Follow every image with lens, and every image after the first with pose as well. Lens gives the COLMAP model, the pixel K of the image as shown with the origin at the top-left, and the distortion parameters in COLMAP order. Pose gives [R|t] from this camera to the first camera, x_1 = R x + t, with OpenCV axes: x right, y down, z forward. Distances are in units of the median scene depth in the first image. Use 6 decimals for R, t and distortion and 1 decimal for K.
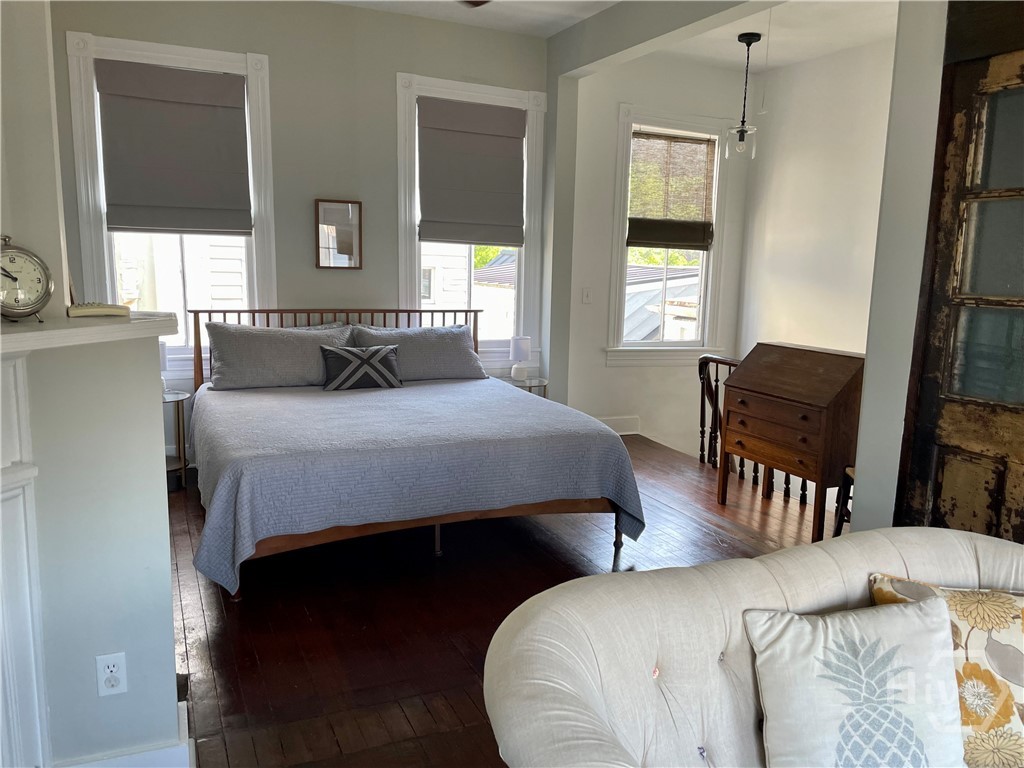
lens RADIAL K [[773.7, 0, 507.2], [0, 773.7, 388.9], [0, 0, 1]] dist [0.092146, -0.120950]
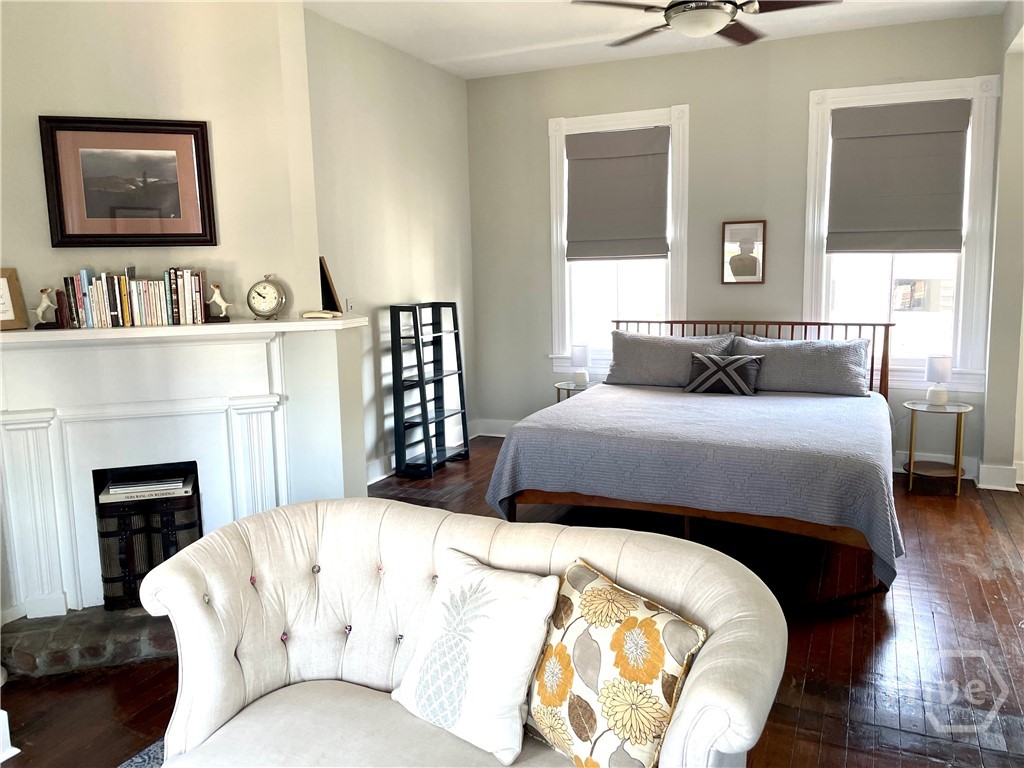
lens RADIAL K [[773.7, 0, 523.2], [0, 773.7, 372.1], [0, 0, 1]] dist [0.092146, -0.120950]
pose [[0.661296, 0.065284, -0.747279, 0.439470], [-0.094760, 0.995495, 0.003112, -0.007823], [0.744116, 0.068755, 0.664503, 0.071298]]
